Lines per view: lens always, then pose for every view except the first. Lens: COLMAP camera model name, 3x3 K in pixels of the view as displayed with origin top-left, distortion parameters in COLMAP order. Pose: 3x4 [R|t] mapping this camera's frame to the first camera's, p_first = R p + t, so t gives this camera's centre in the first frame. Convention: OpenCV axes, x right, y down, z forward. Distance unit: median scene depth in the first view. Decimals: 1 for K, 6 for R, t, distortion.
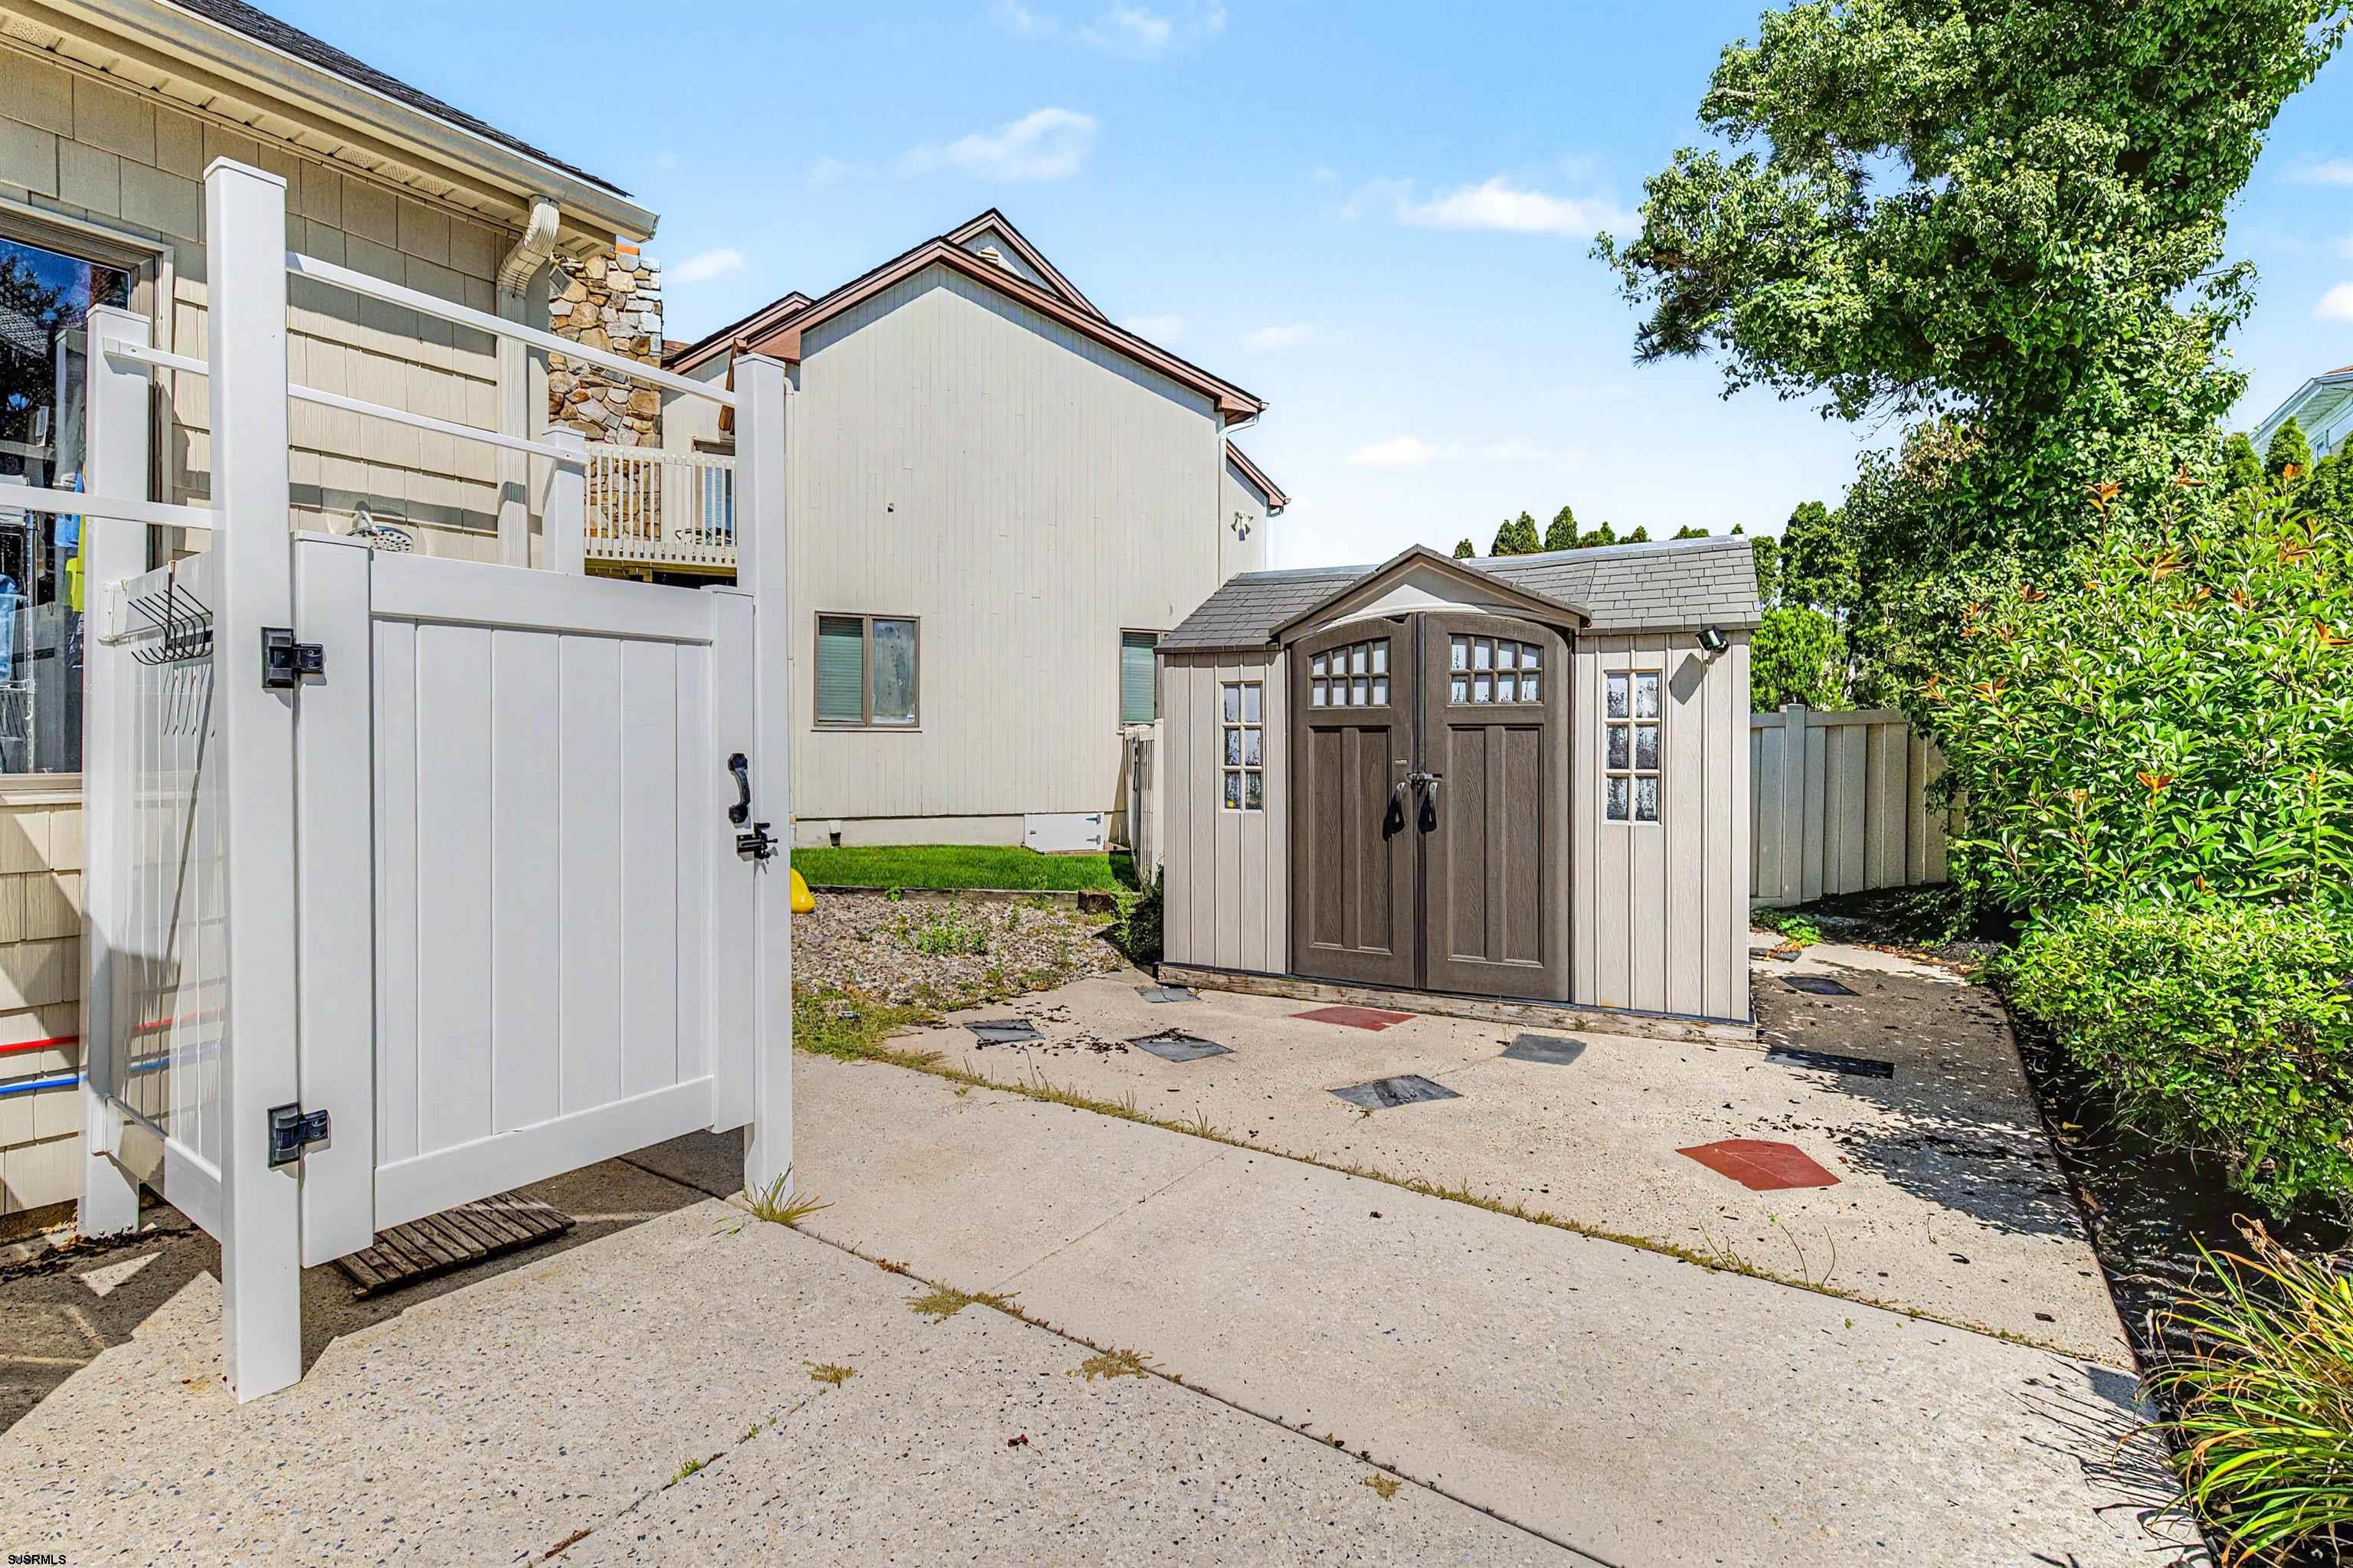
lens RADIAL K [[1083.2, 0, 1176.6], [0, 1083.2, 741.4], [0, 0, 1]] dist [-0.000327, -0.000086]
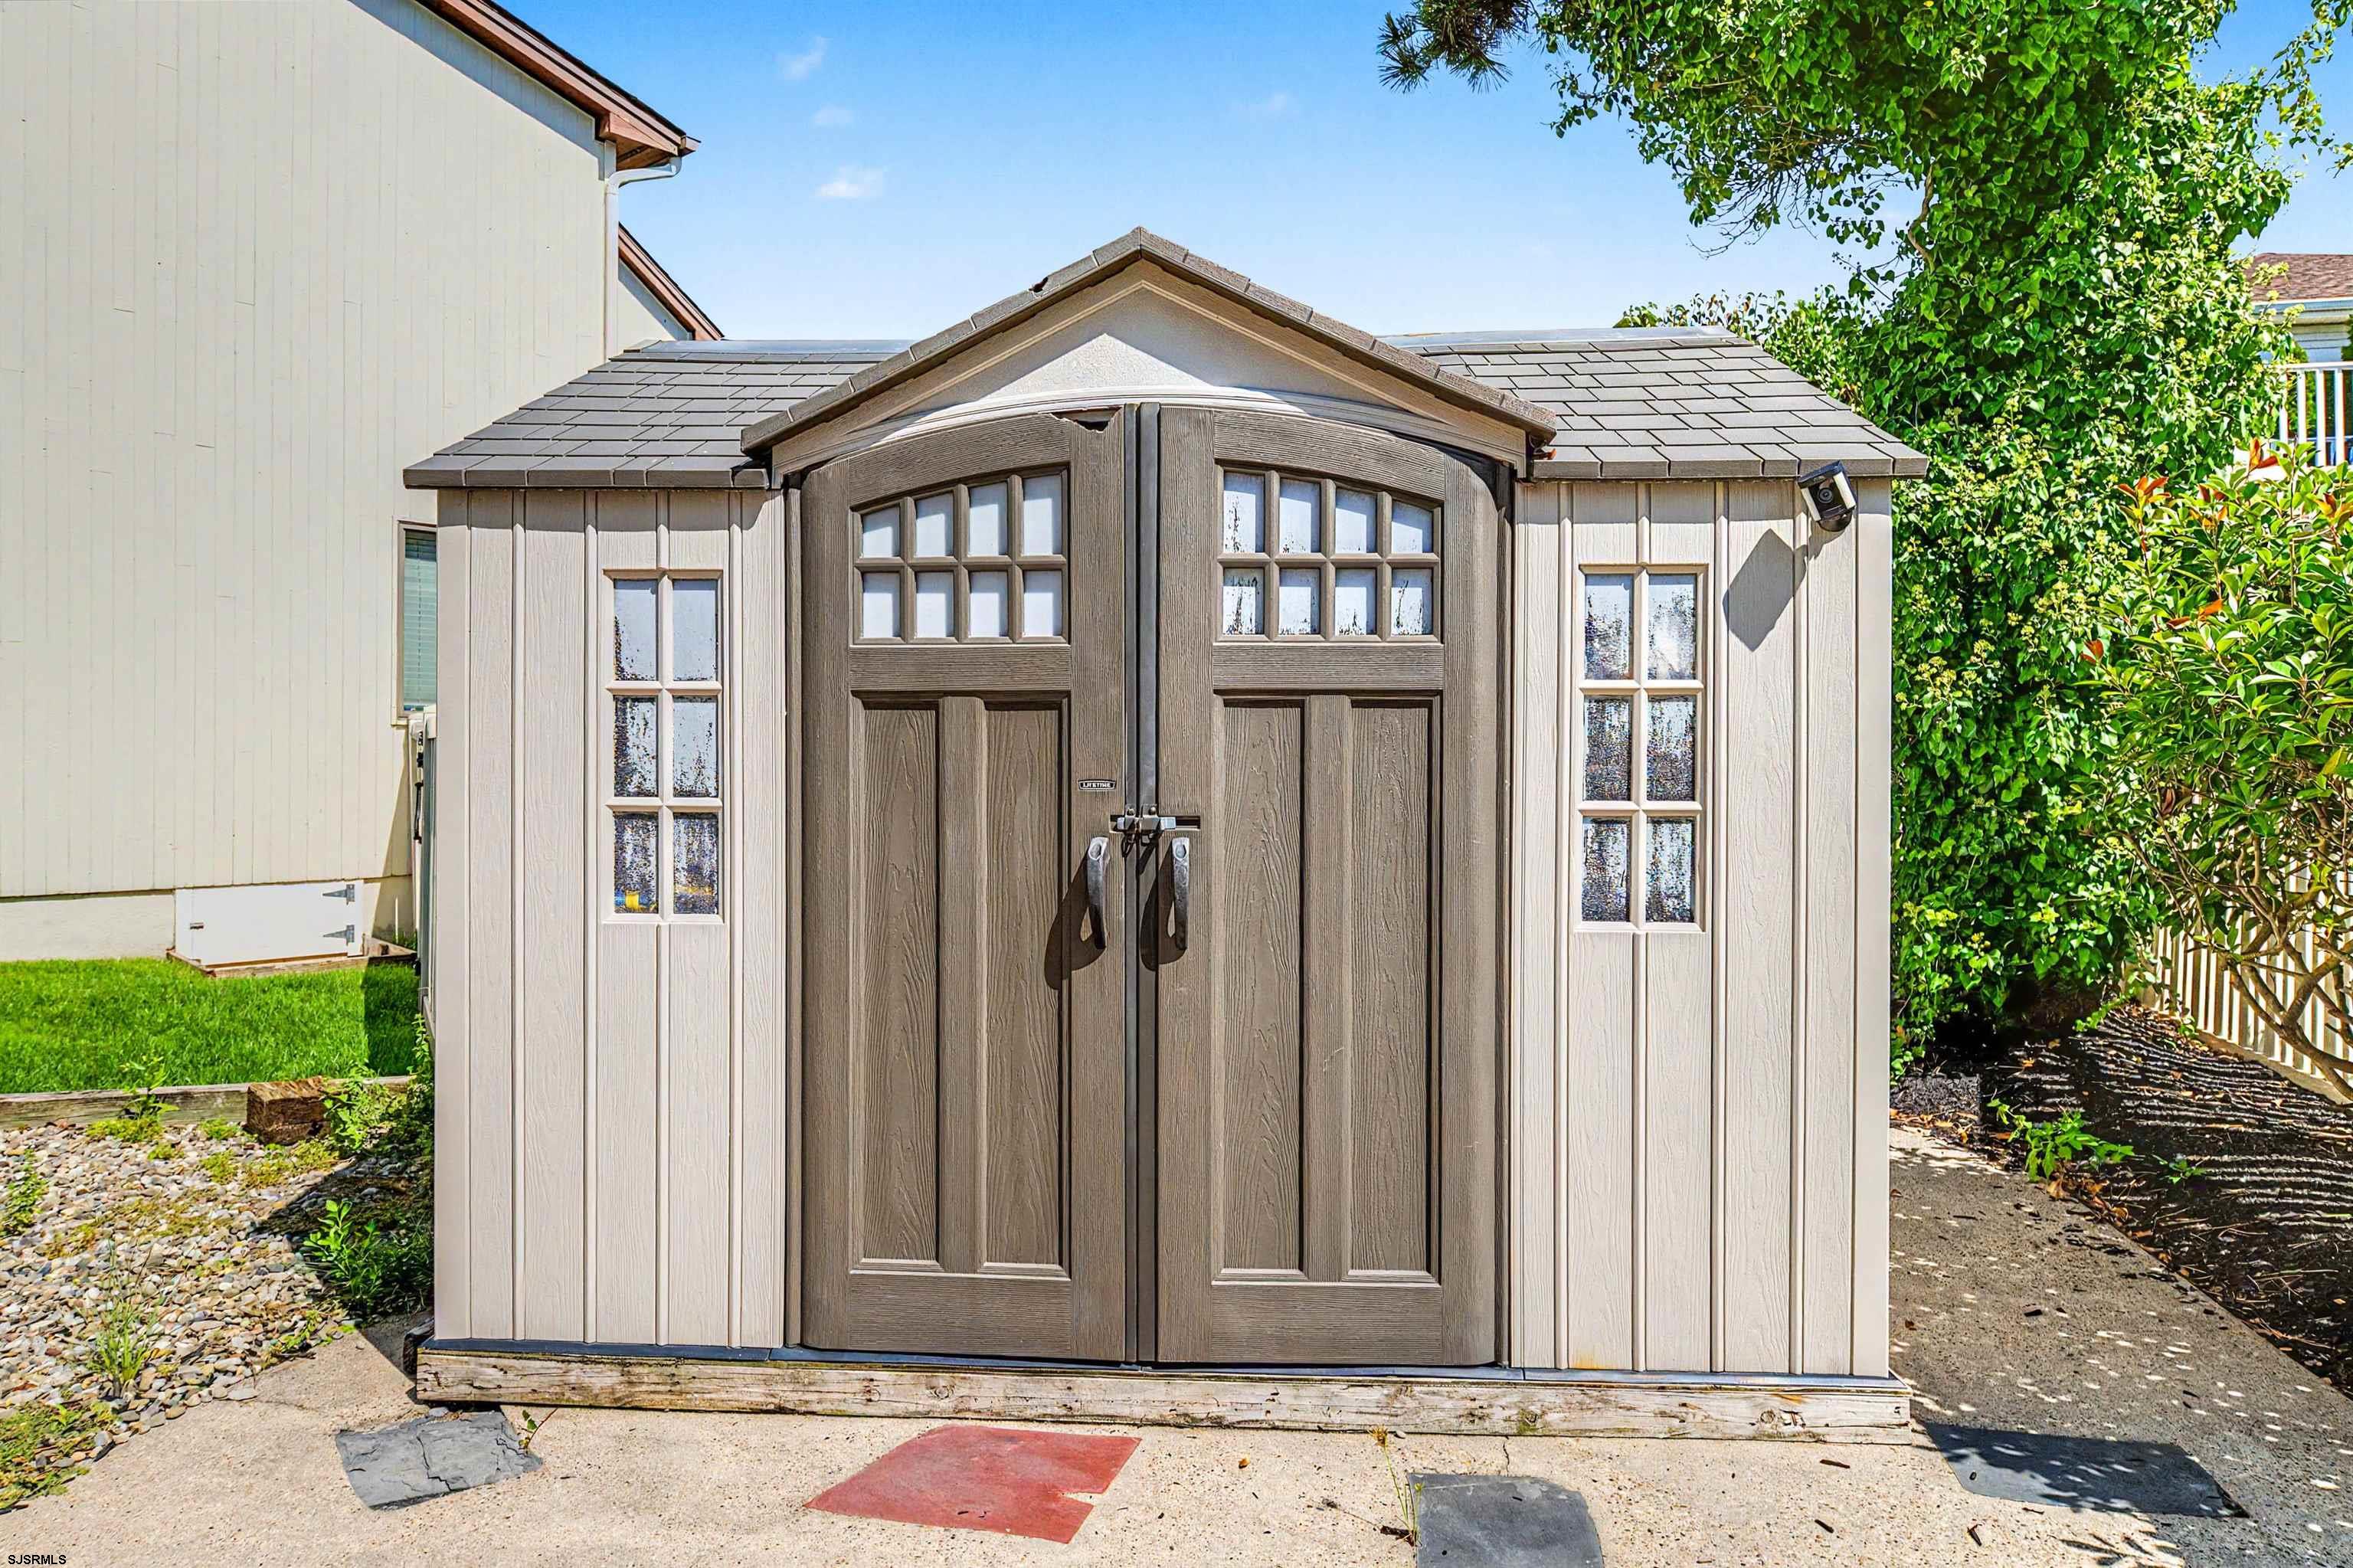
lens RADIAL K [[1546.8, 0, 1177.4], [0, 1546.8, 752.9], [0, 0, 1]] dist [0.013861, -0.000696]
pose [[0.923929, 0.002305, 0.382558, 0.020170], [-0.003738, 0.999989, 0.003003, 0.005108], [-0.382546, -0.004204, 0.923927, 0.452888]]
